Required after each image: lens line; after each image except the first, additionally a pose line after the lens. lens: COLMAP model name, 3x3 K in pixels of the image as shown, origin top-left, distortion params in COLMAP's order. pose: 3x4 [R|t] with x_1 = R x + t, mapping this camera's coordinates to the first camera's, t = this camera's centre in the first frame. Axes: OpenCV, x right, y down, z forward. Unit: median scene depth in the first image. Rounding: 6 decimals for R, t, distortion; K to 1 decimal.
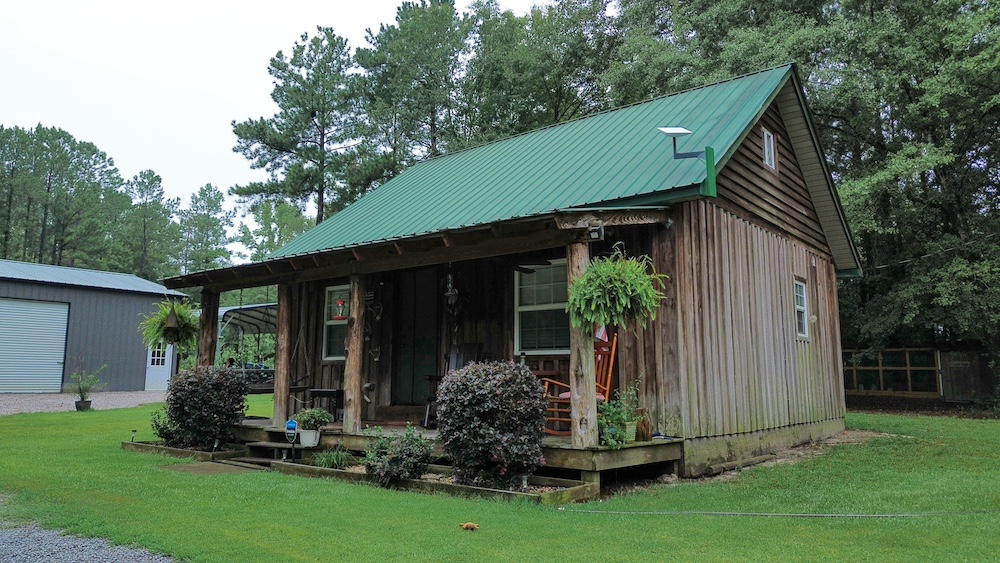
lens RADIAL K [[718.9, 0, 500.9], [0, 718.9, 286.1], [0, 0, 1]] dist [0.062615, -0.009472]
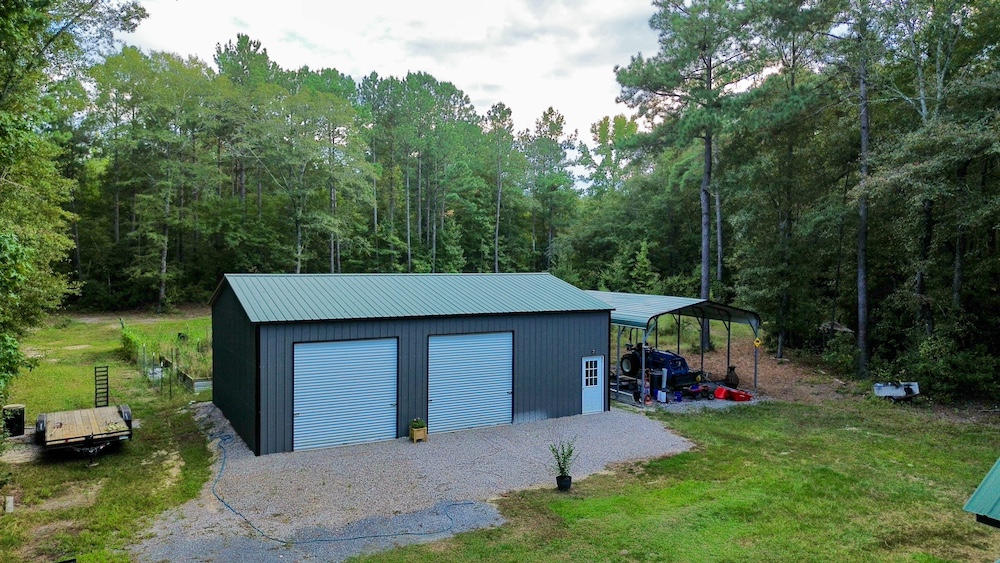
lens RADIAL K [[718.9, 0, 498.6], [0, 718.9, 288.6], [0, 0, 1]] dist [0.062615, -0.009472]
pose [[0.913917, 0.008099, -0.405821, -0.124306], [0.057804, 0.987014, 0.149875, -0.092451], [0.401765, -0.160431, 0.901580, 0.089546]]
